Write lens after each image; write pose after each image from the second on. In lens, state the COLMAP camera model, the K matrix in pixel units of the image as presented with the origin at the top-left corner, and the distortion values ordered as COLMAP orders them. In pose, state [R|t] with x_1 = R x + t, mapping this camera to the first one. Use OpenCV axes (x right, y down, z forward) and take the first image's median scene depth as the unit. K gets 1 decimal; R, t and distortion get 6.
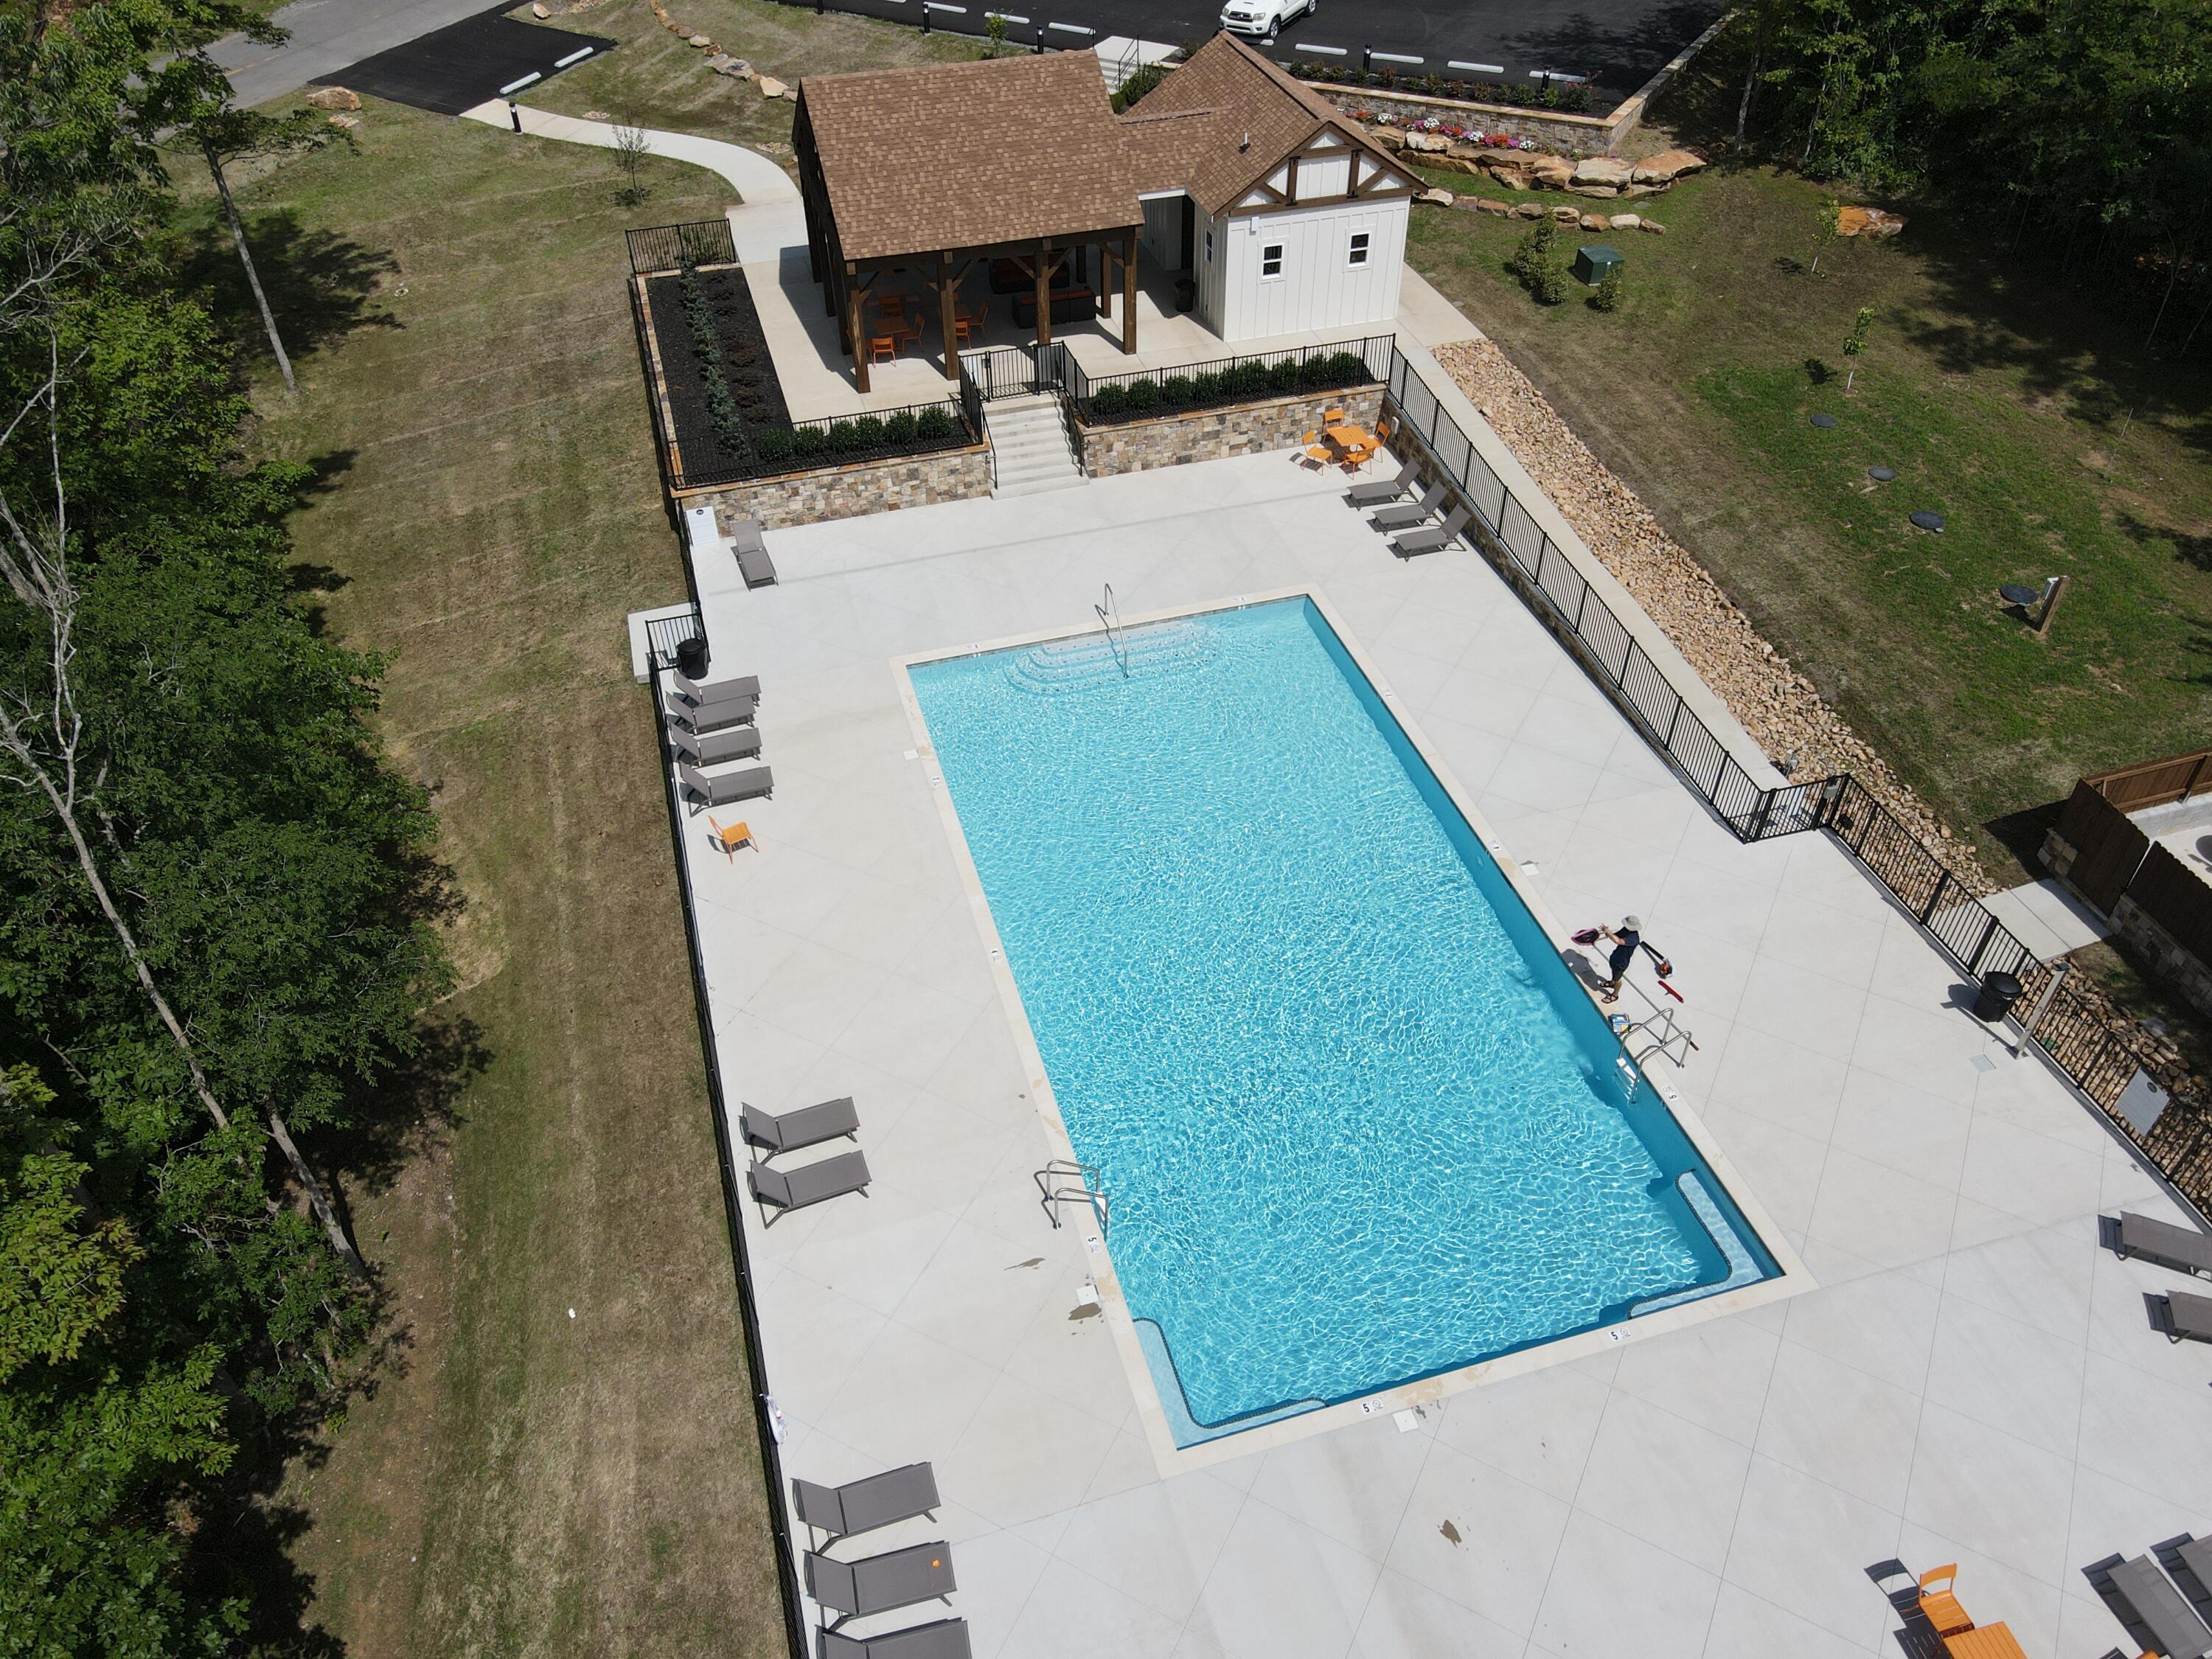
lens RADIAL K [[1608.2, 0, 1106.0], [0, 1608.2, 829.5], [0, 0, 1]] dist [0.016824, -0.008734]
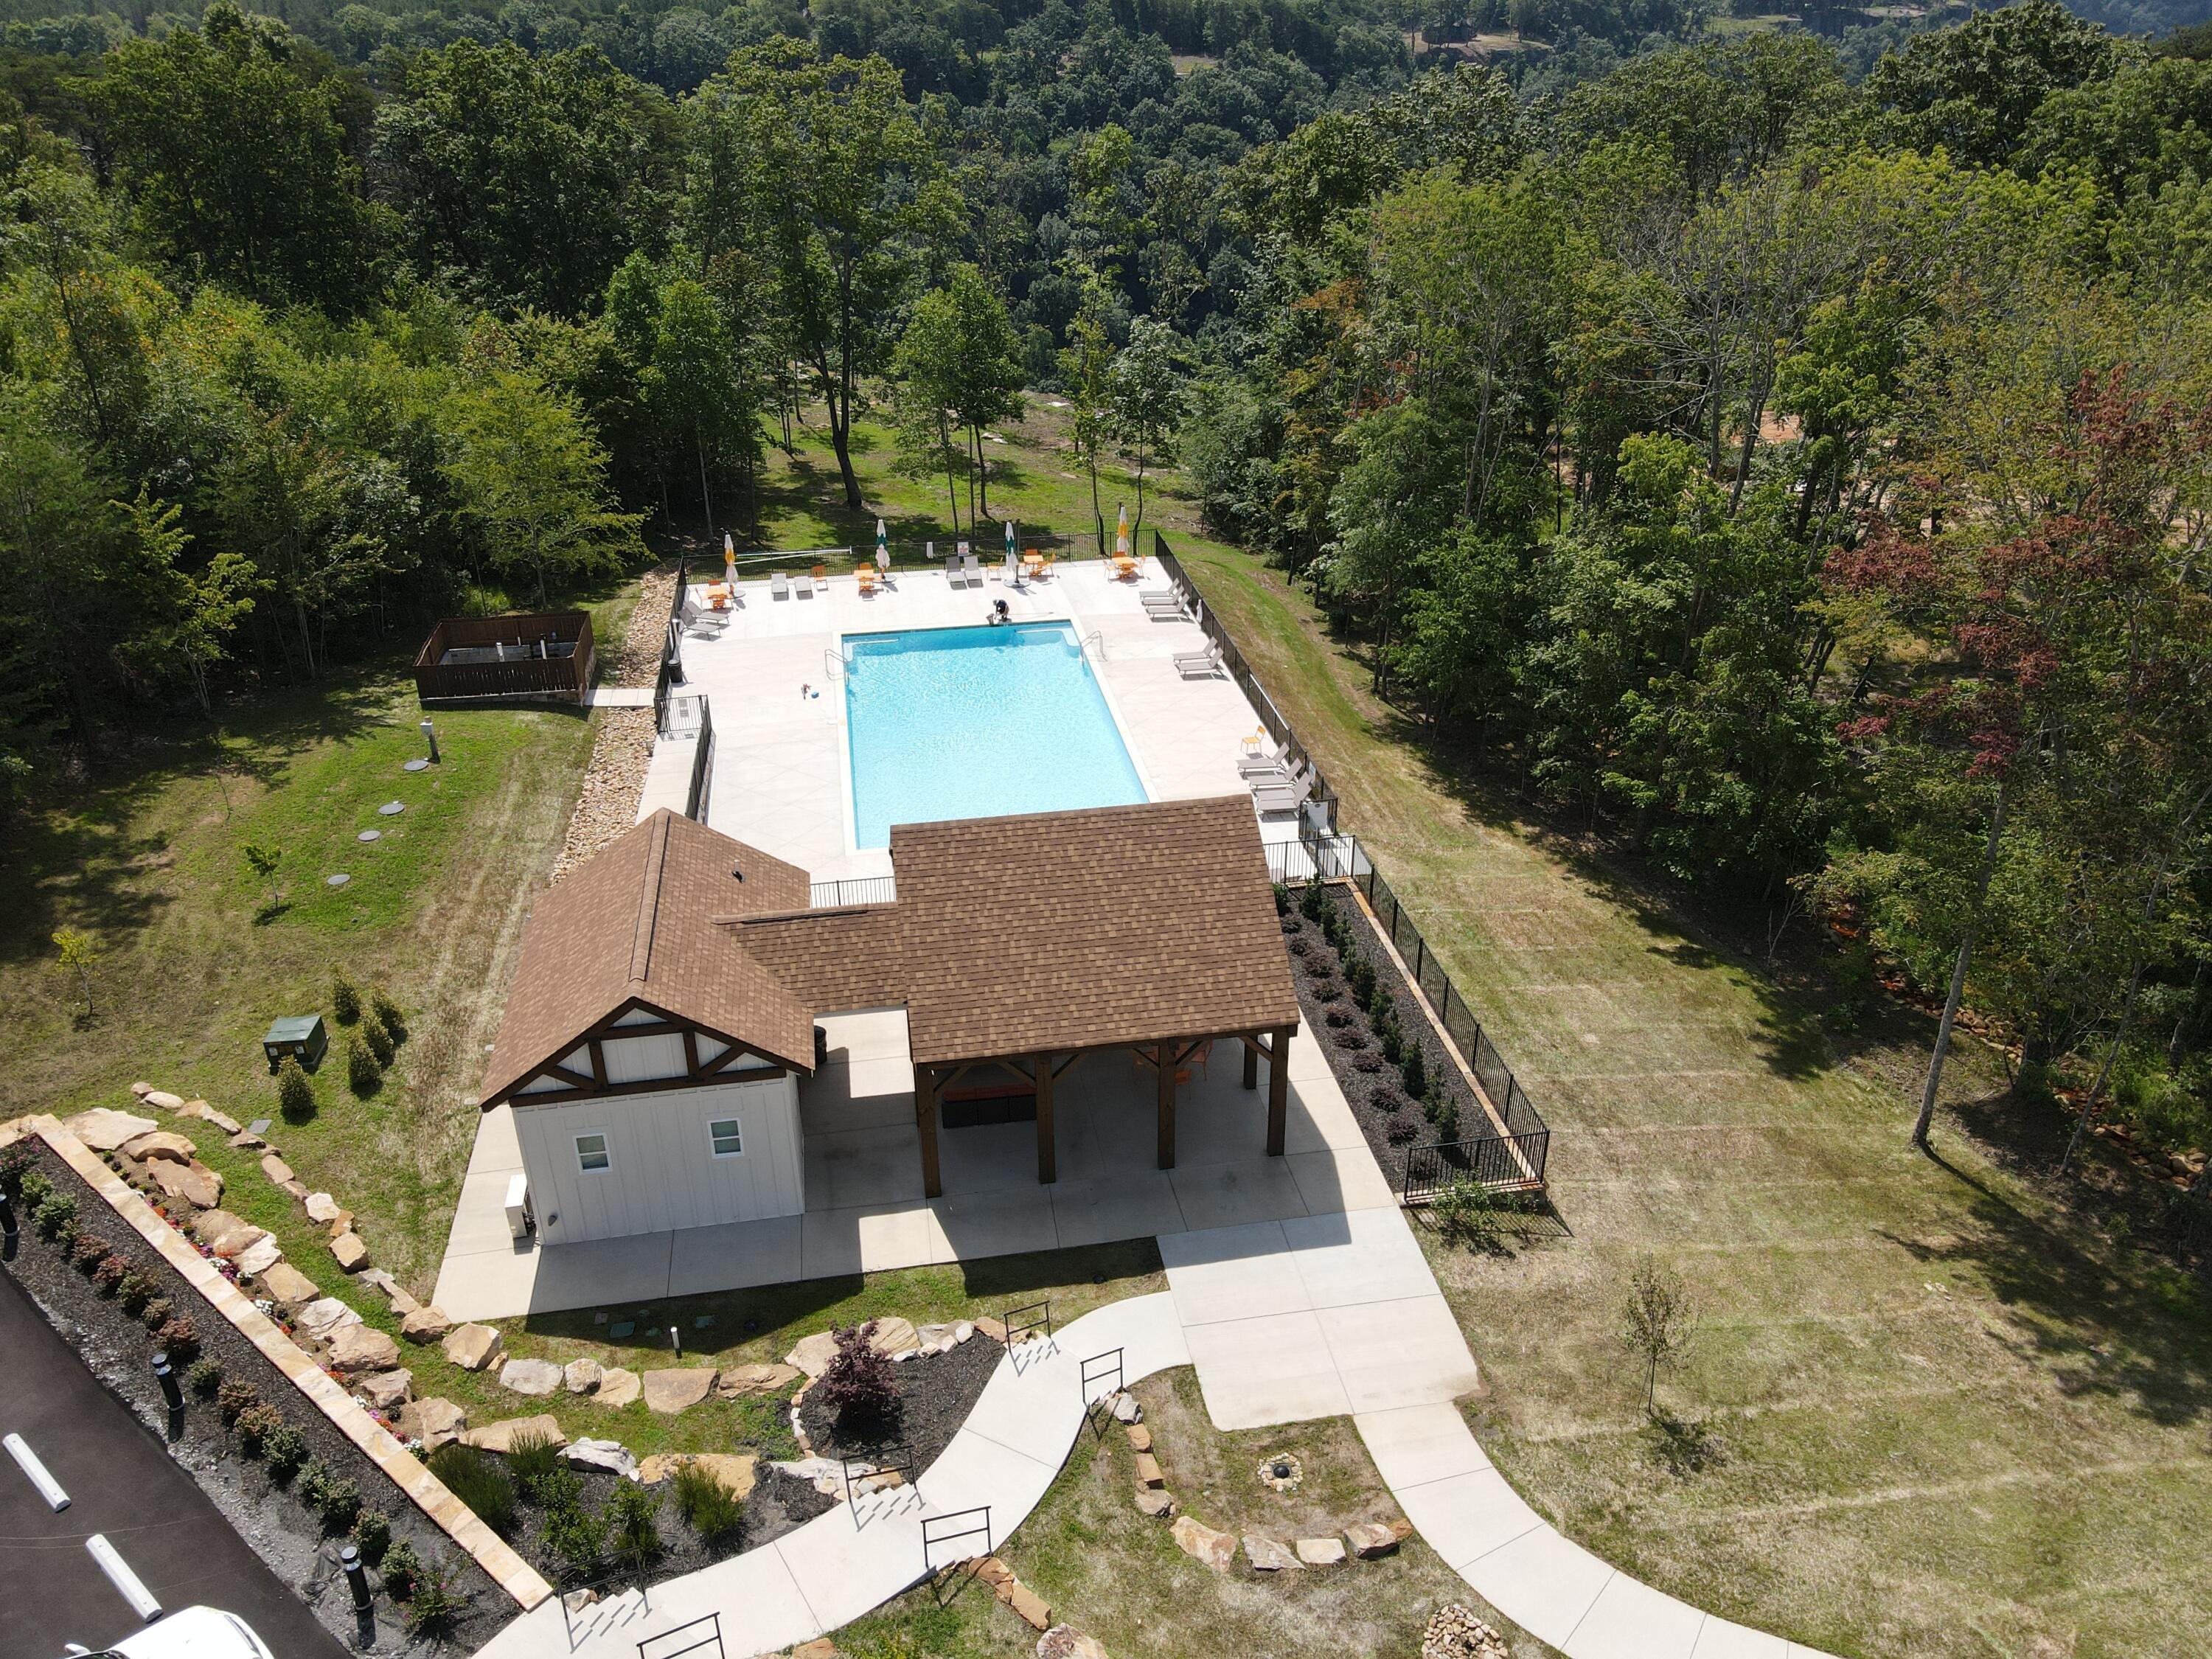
lens RADIAL K [[1611.3, 0, 1106.0], [0, 1611.3, 829.5], [0, 0, 1]] dist [0.001855, 0.006097]
pose [[-0.991945, -0.026714, 0.123824, -0.227407], [0.106689, 0.350793, 0.930356, -1.269481], [-0.068290, 0.936072, -0.345117, 1.334566]]
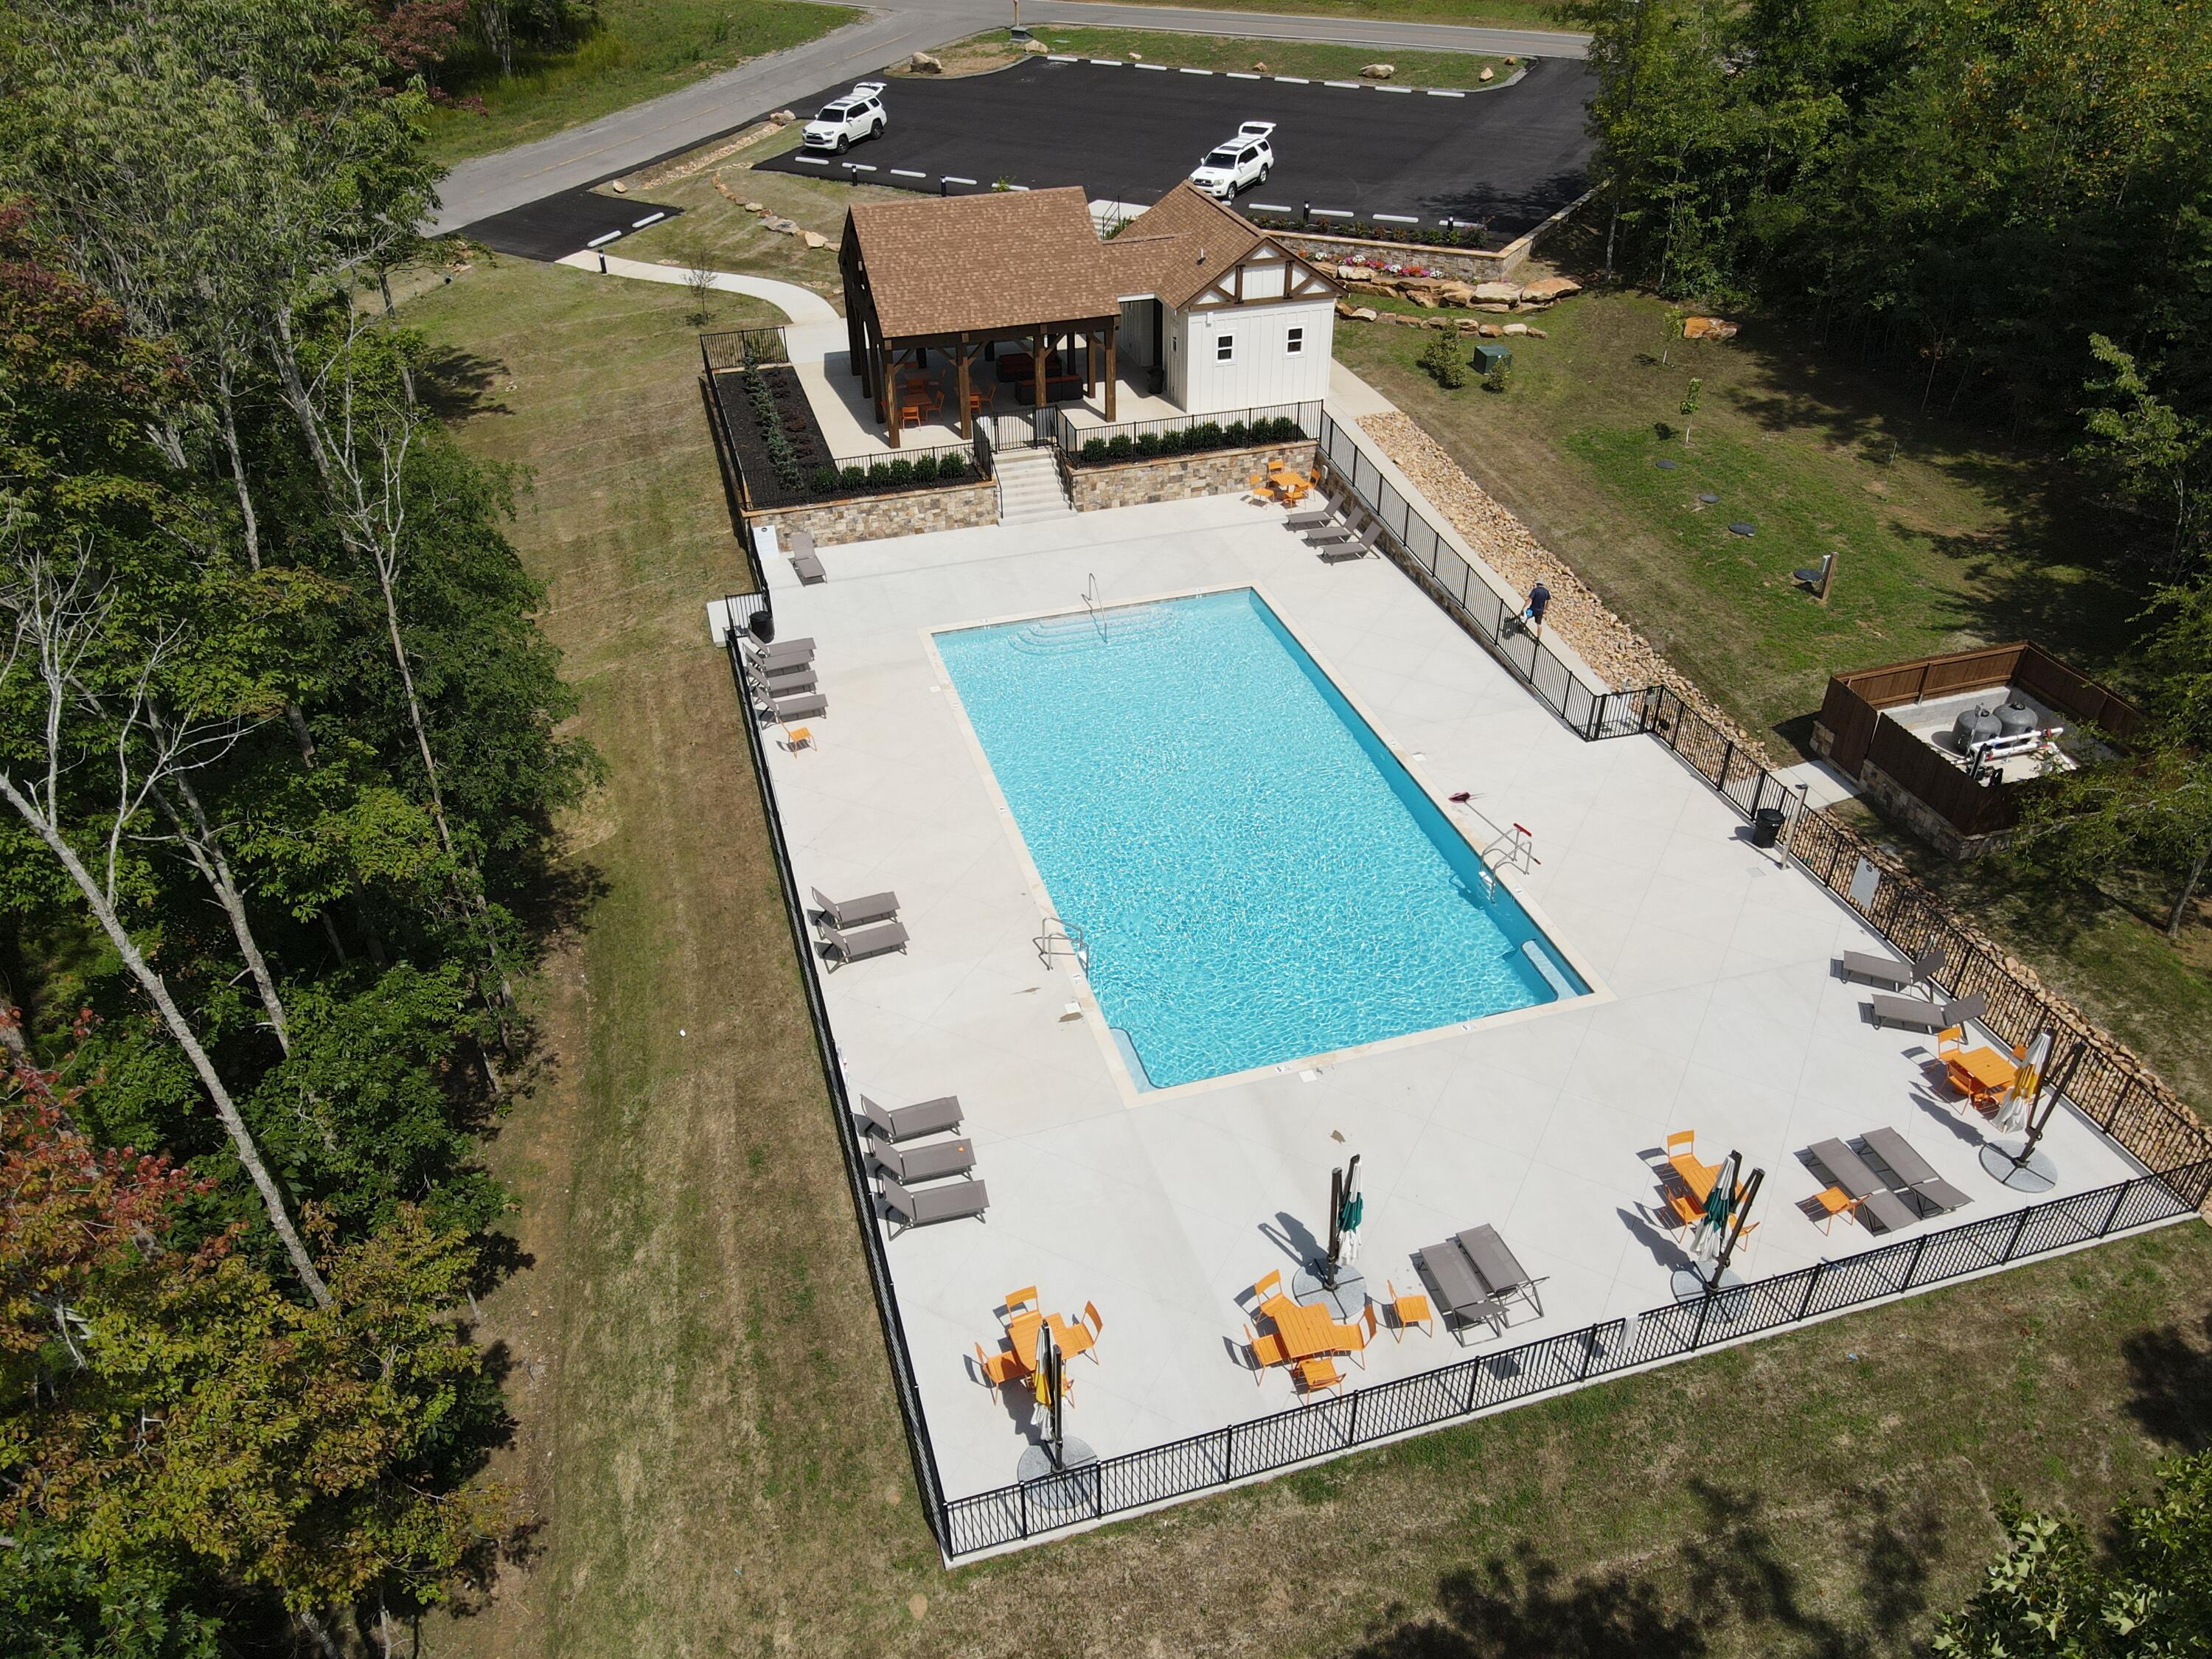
lens RADIAL K [[1611.3, 0, 1106.0], [0, 1611.3, 829.5], [0, 0, 1]] dist [0.001855, 0.006097]
pose [[0.999992, -0.001958, 0.003568, 0.006891], [0.002380, 0.992463, -0.122523, 0.180240], [-0.003301, 0.122530, 0.992459, -0.202005]]
